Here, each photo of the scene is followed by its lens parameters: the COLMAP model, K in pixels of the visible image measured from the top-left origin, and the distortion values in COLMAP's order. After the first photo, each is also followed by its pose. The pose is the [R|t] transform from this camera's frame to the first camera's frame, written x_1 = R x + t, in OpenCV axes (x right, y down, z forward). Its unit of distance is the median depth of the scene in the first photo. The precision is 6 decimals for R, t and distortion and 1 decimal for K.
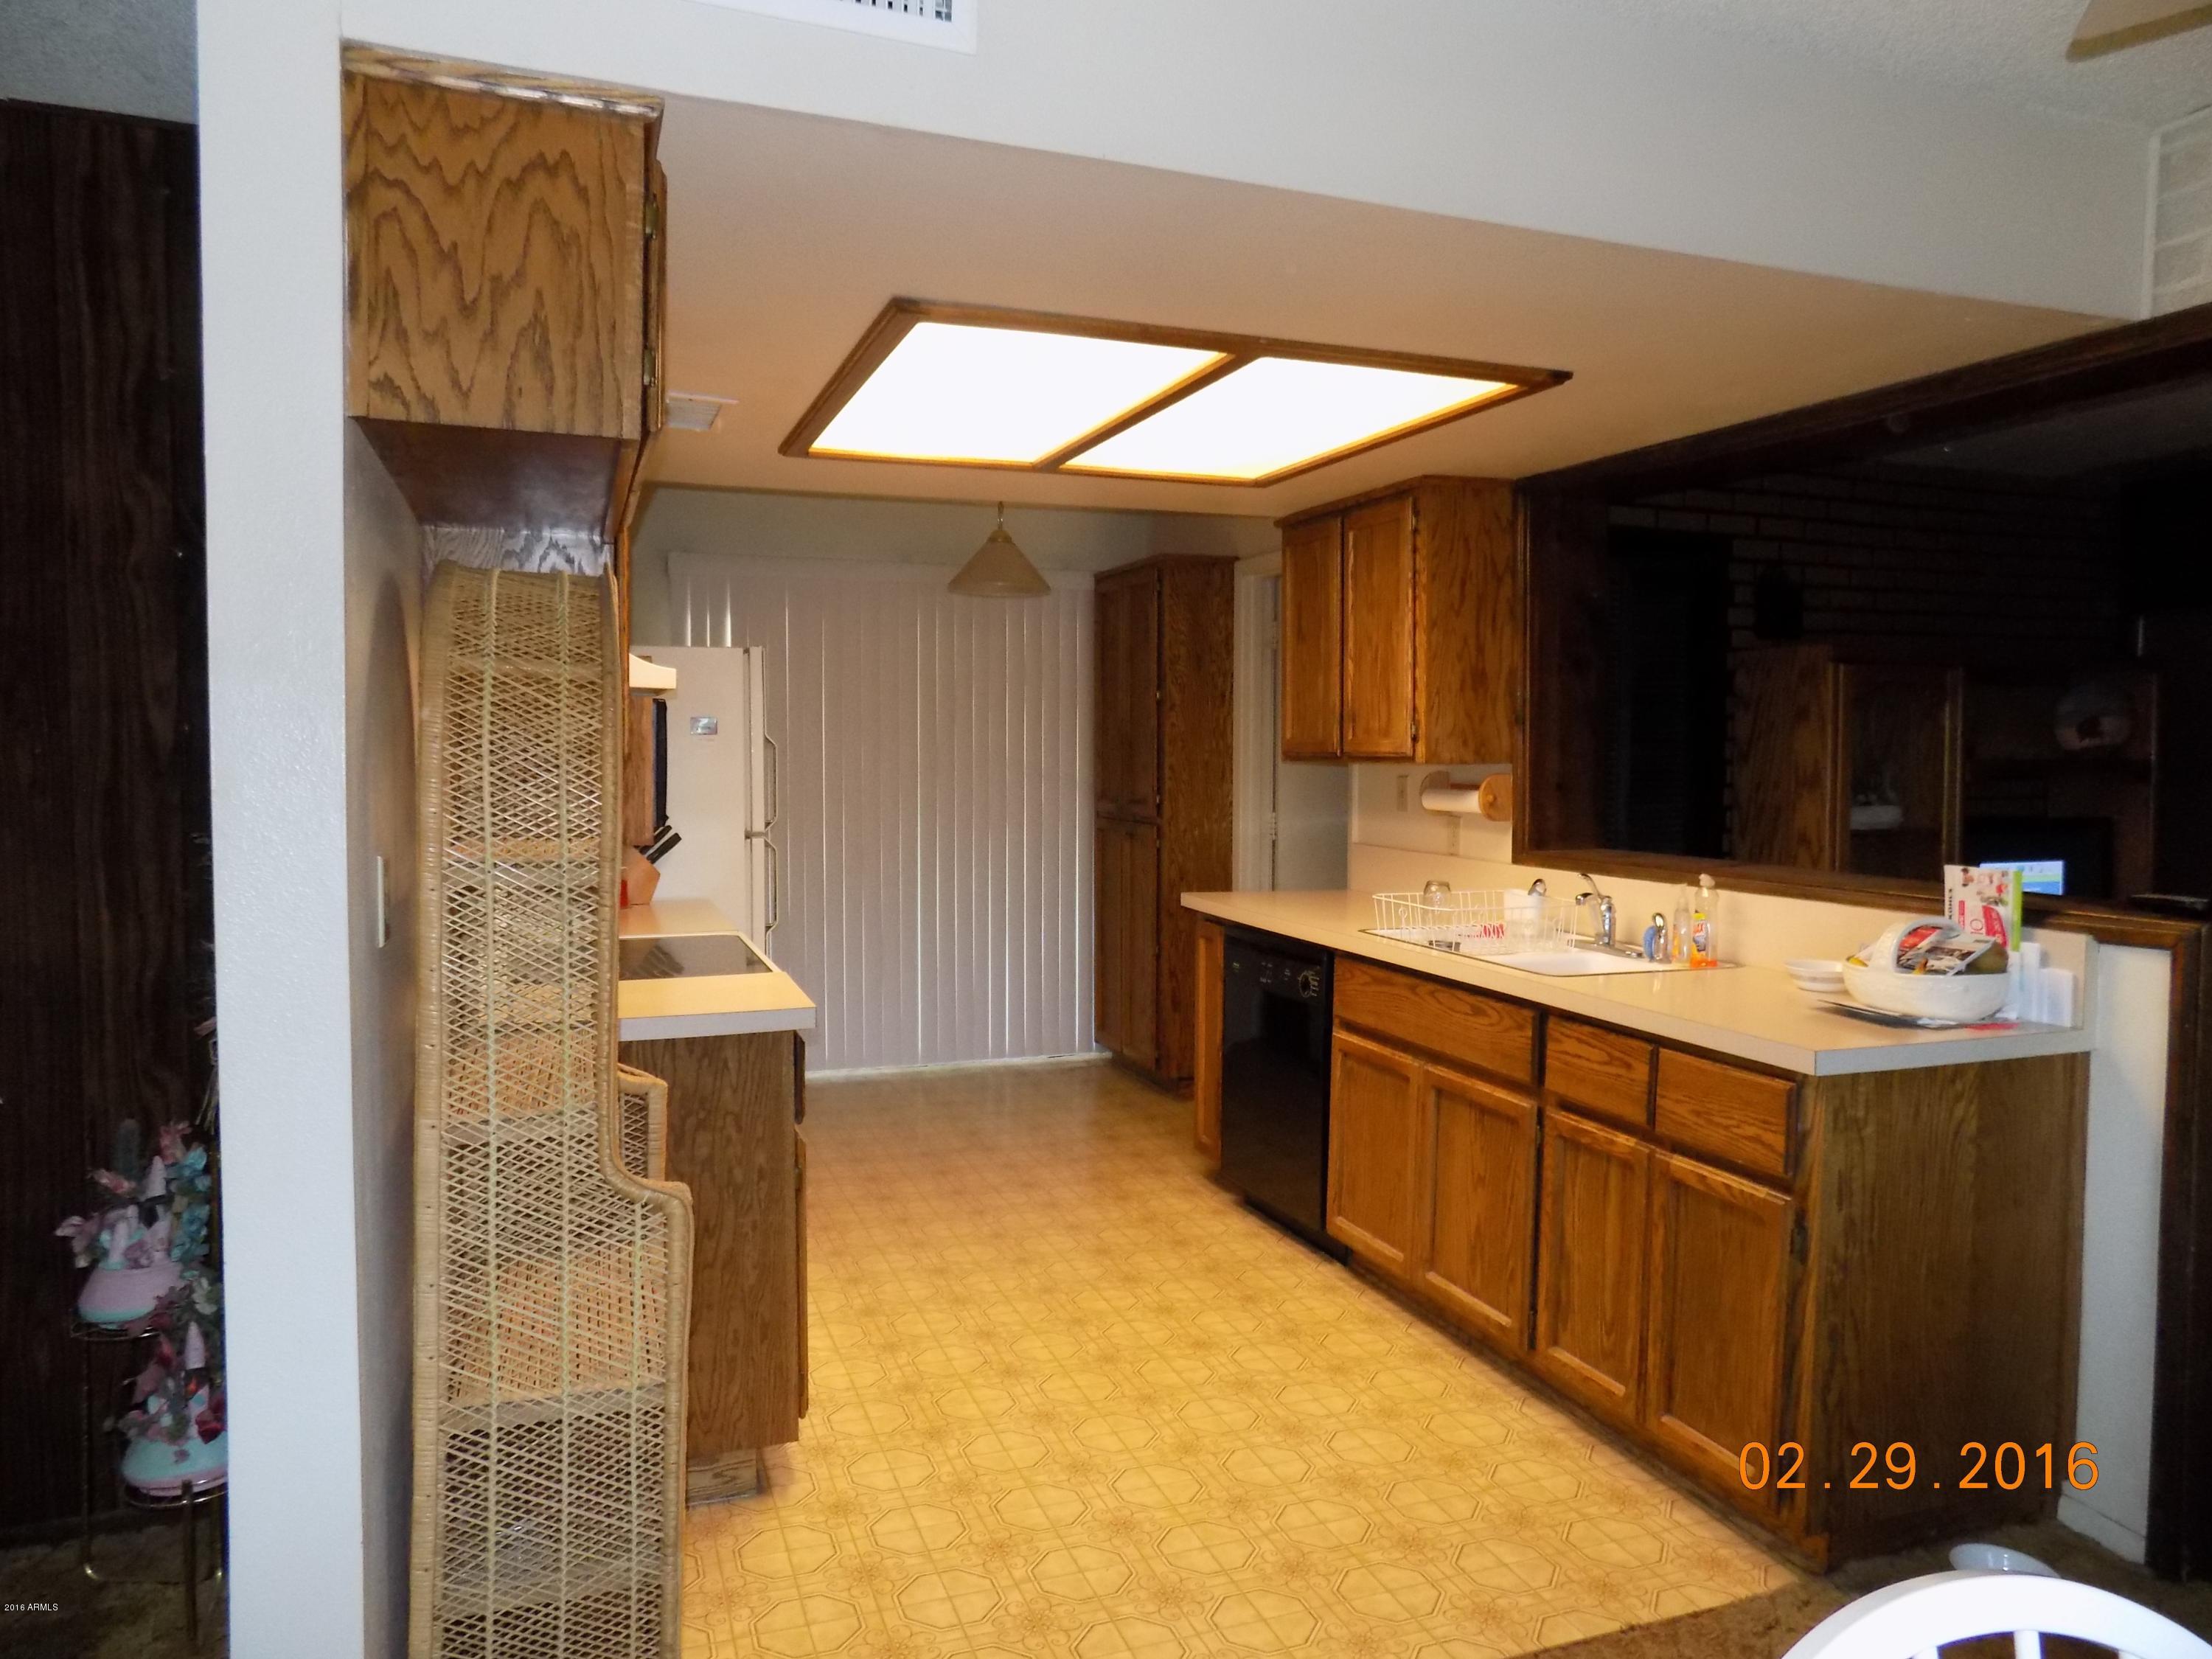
lens RADIAL K [[1491.7, 0, 1110.8], [0, 1491.7, 813.2], [0, 0, 1]] dist [-0.085547, 0.089119]
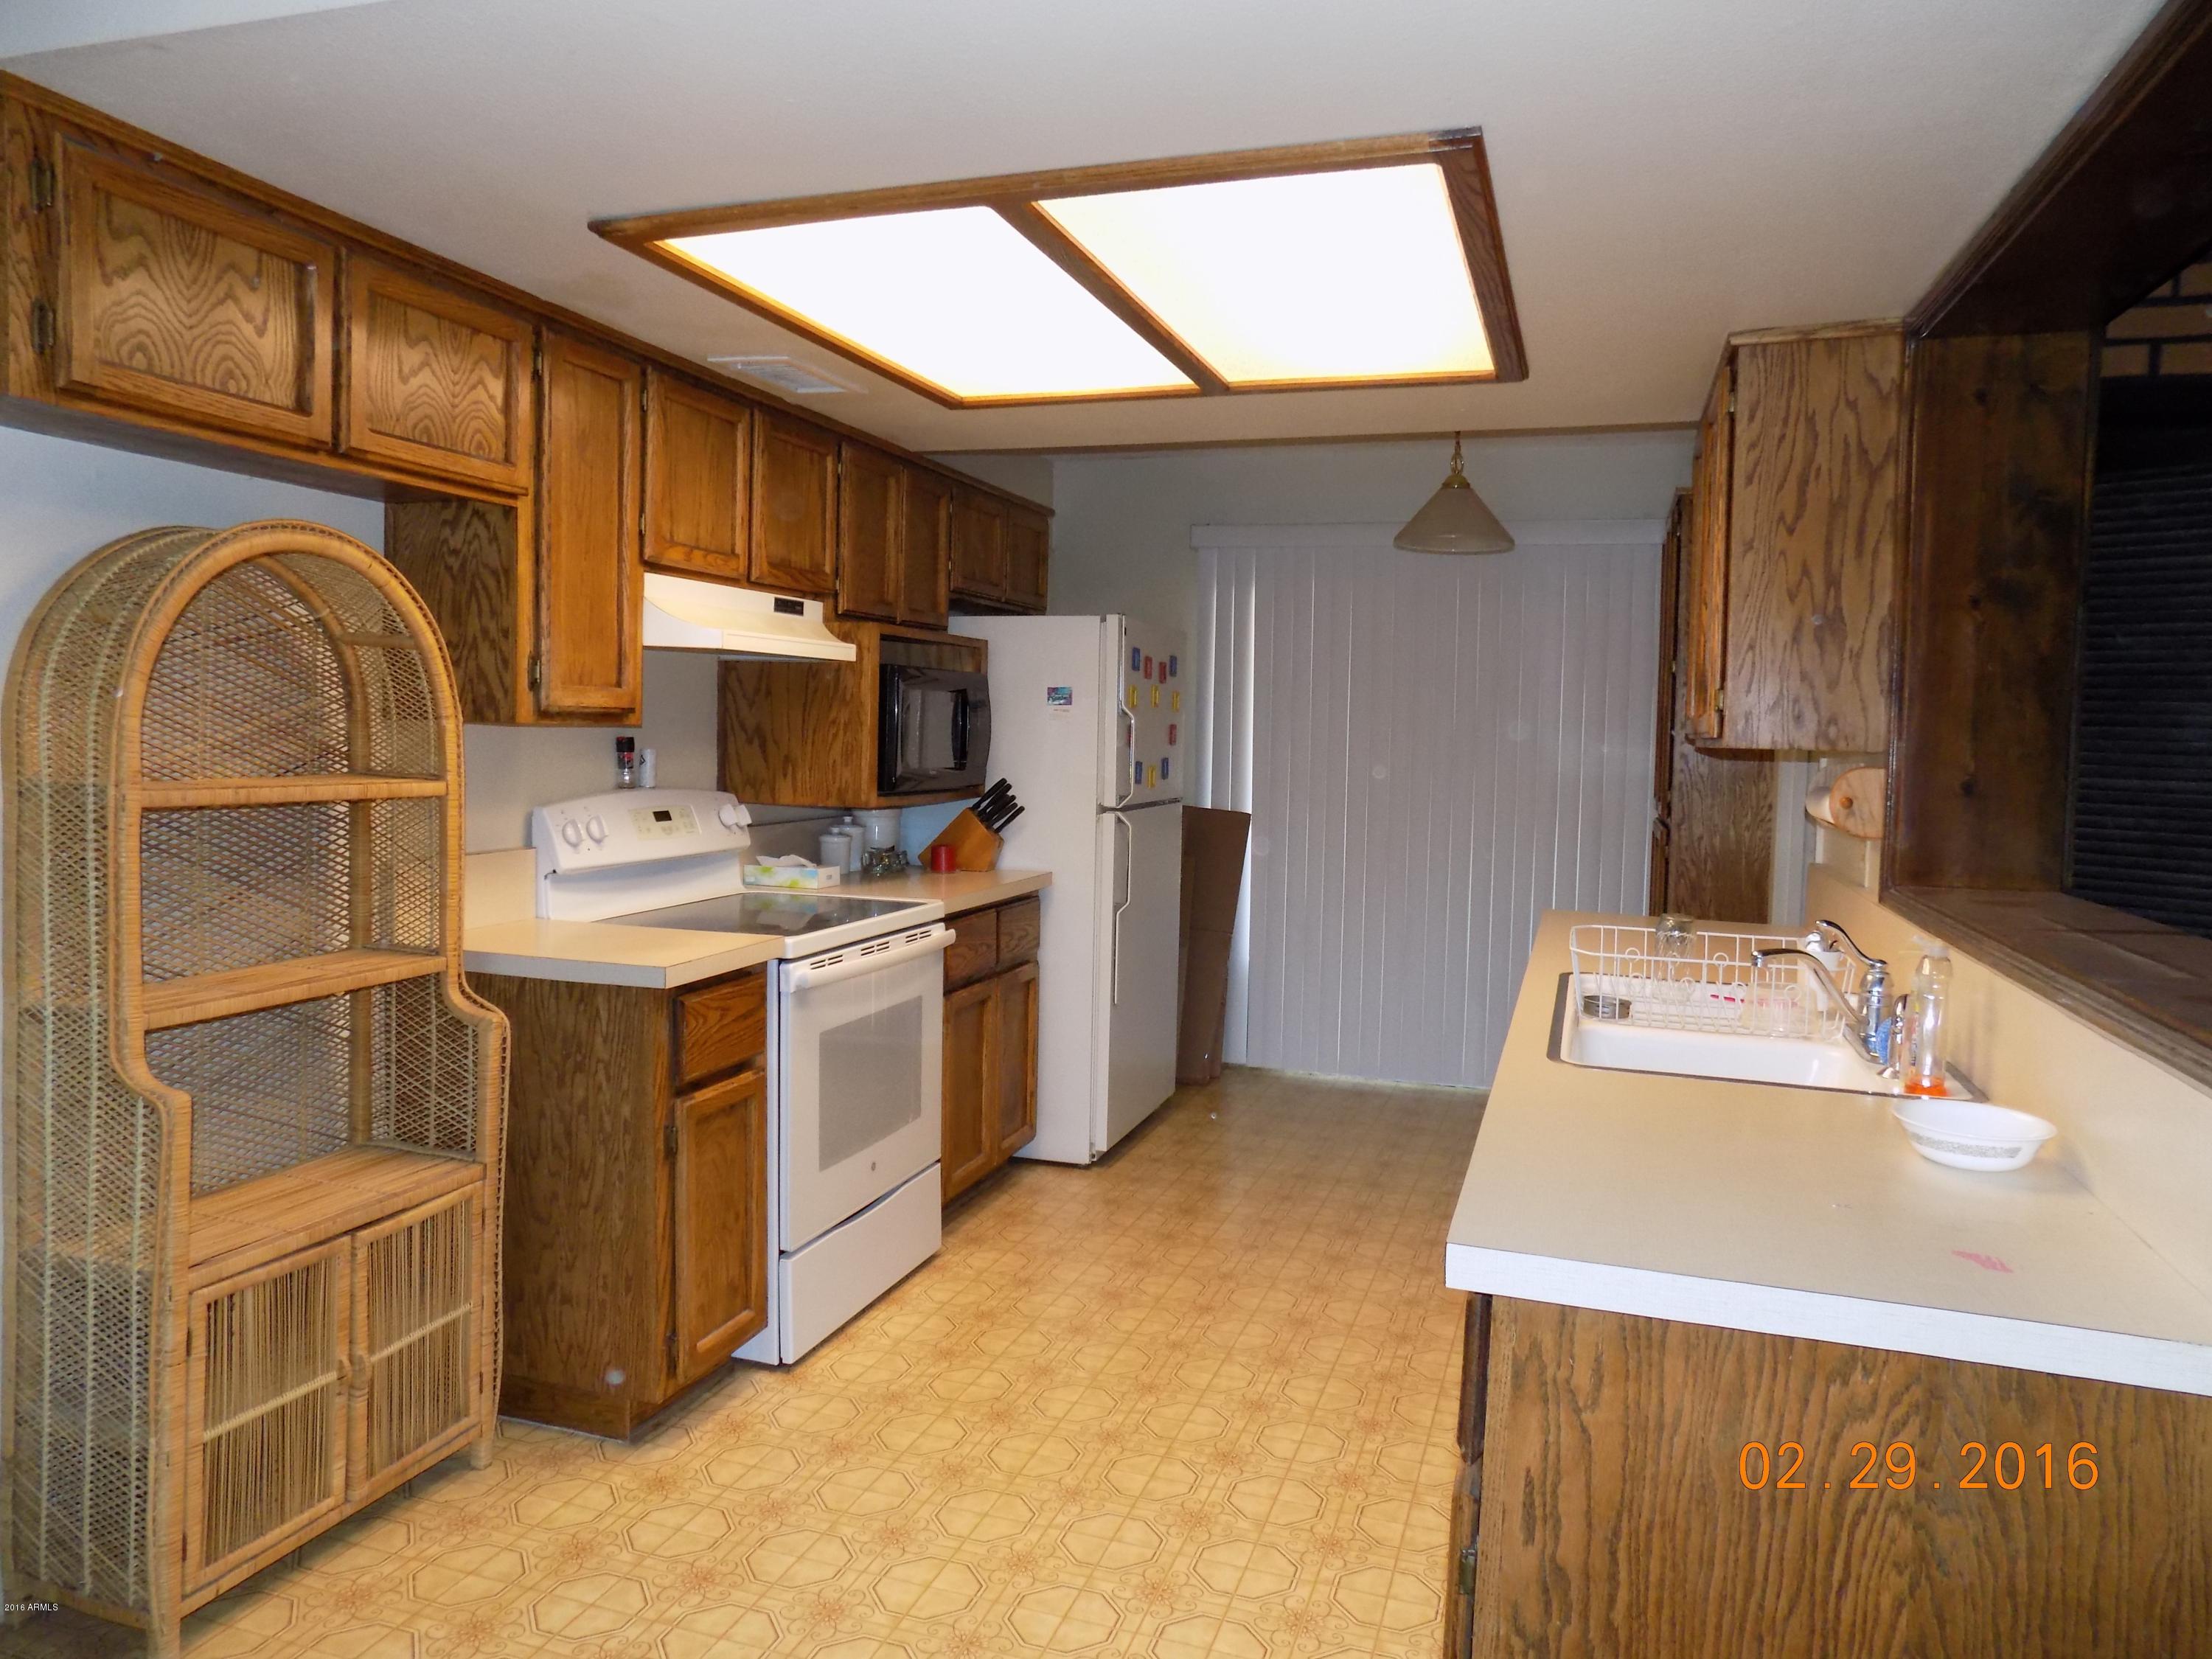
lens RADIAL K [[1491.7, 0, 1110.8], [0, 1491.7, 813.2], [0, 0, 1]] dist [-0.085547, 0.089119]
pose [[0.779118, 0.050099, -0.624873, 0.499898], [-0.048489, 0.998631, 0.019607, -0.002924], [0.625000, 0.015023, 0.780480, 0.333537]]
